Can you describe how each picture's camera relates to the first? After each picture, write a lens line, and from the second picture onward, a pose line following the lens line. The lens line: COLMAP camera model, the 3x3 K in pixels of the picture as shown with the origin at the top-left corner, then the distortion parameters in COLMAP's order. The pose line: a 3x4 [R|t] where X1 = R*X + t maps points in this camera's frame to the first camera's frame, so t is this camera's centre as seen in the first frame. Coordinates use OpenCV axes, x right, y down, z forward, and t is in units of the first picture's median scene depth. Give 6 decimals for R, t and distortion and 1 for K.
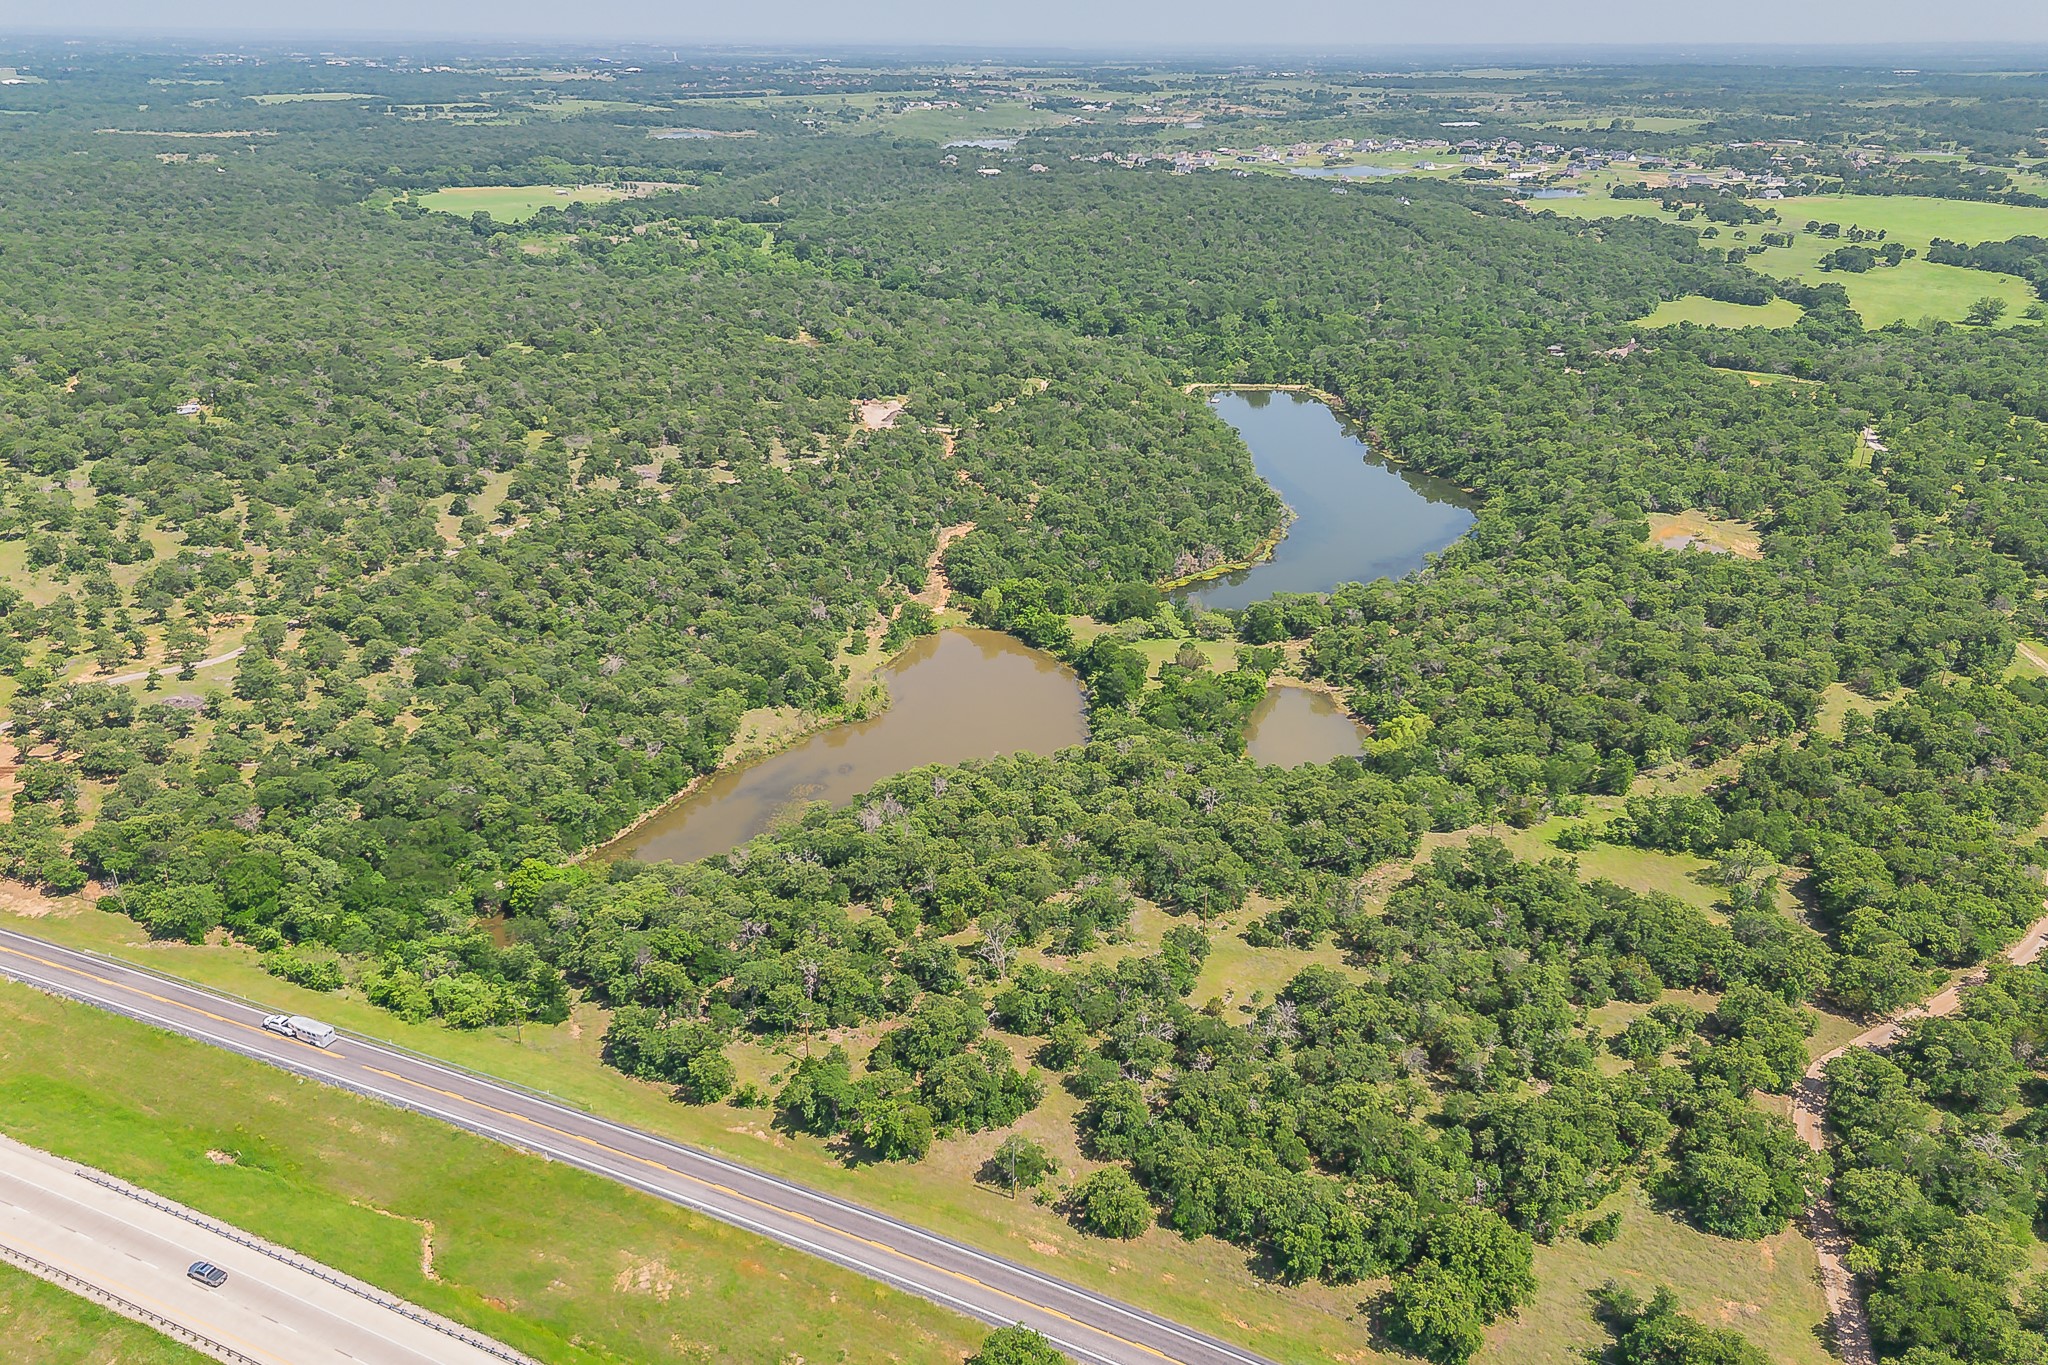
lens RADIAL K [[1462.5, 0, 1016.3], [0, 1462.5, 673.4], [0, 0, 1]] dist [0.047273, -0.034659]
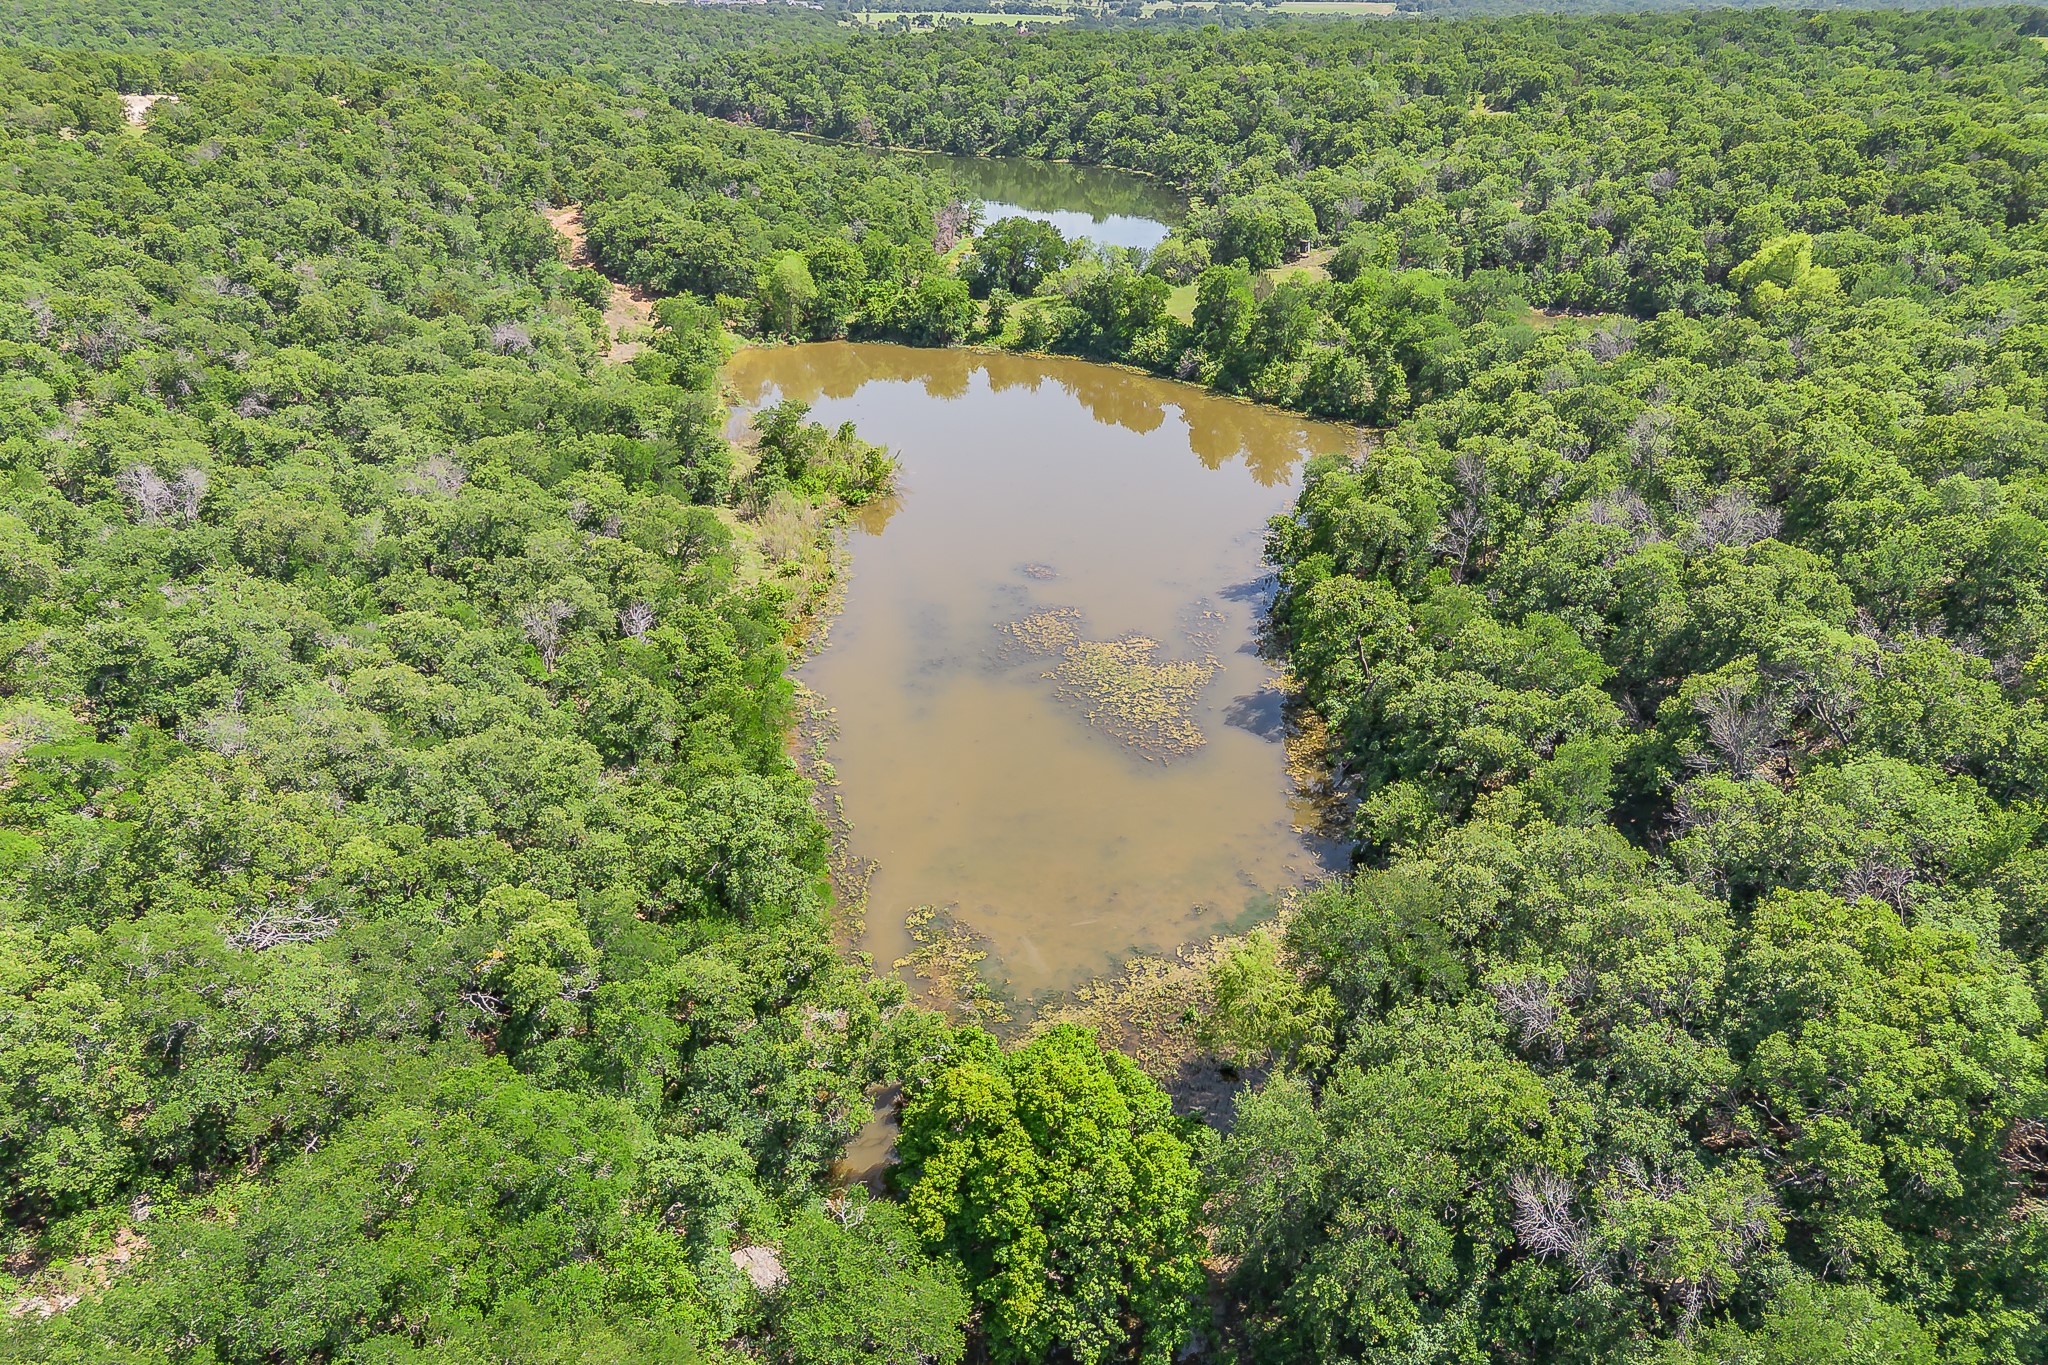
lens RADIAL K [[1462.5, 0, 1025.3], [0, 1462.5, 675.5], [0, 0, 1]] dist [0.047273, -0.034659]
pose [[0.764306, -0.282825, 0.579523, -0.285348], [0.256367, 0.957883, 0.129367, 0.033233], [-0.591704, 0.049695, 0.804622, 0.556755]]
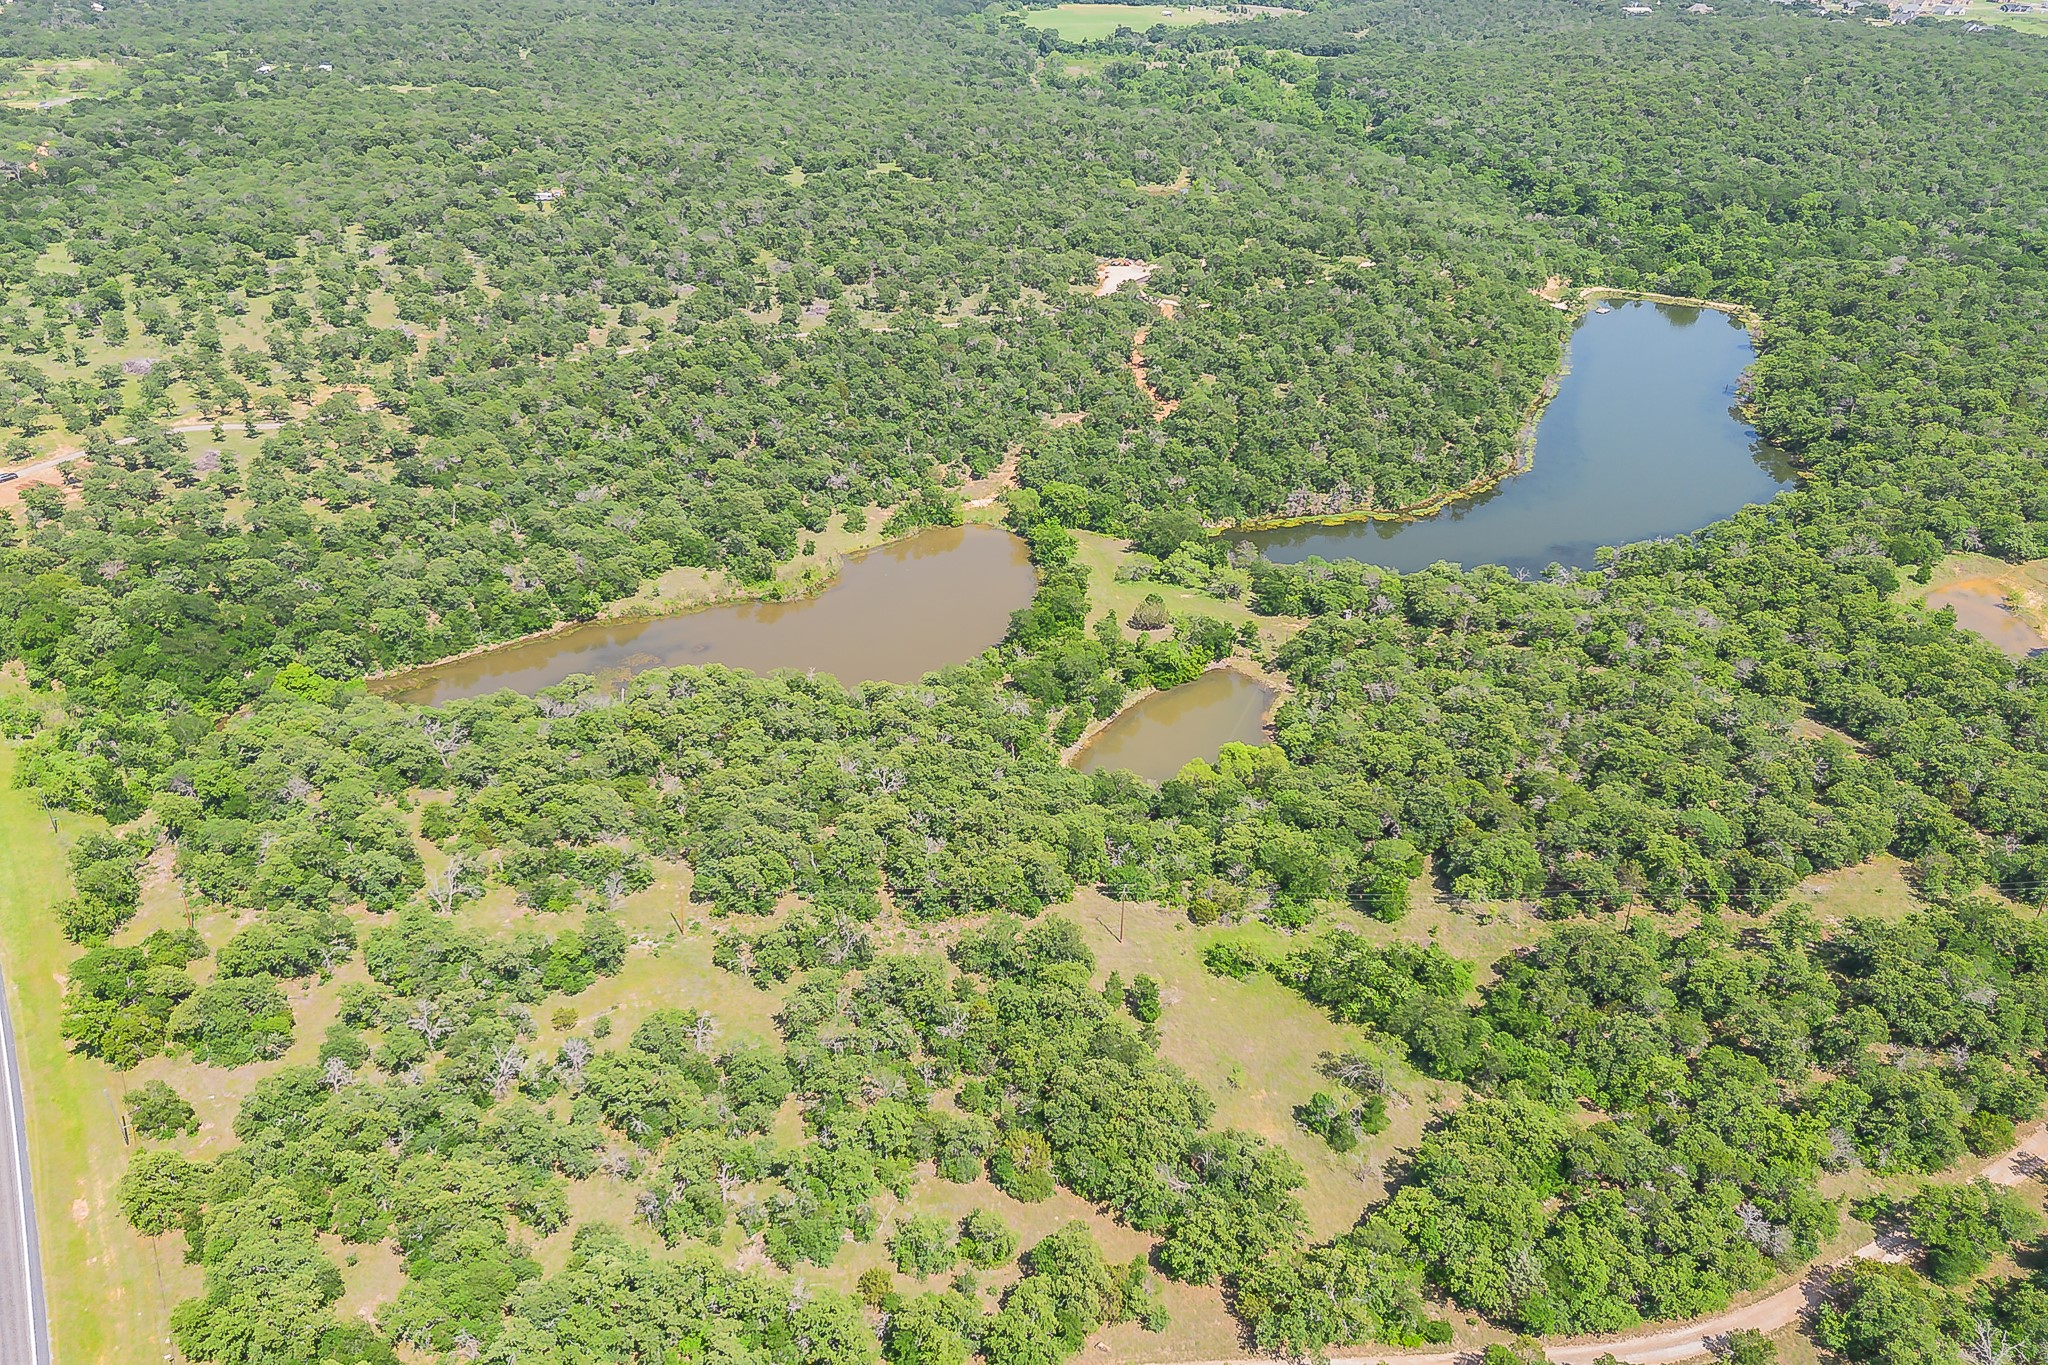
lens RADIAL K [[1462.5, 0, 1023.4], [0, 1462.5, 673.5], [0, 0, 1]] dist [0.047273, -0.034659]
pose [[0.885317, 0.231660, -0.403172, 0.359871], [-0.190417, 0.971645, 0.140168, -0.072121], [0.424211, -0.047322, 0.904326, 0.194294]]
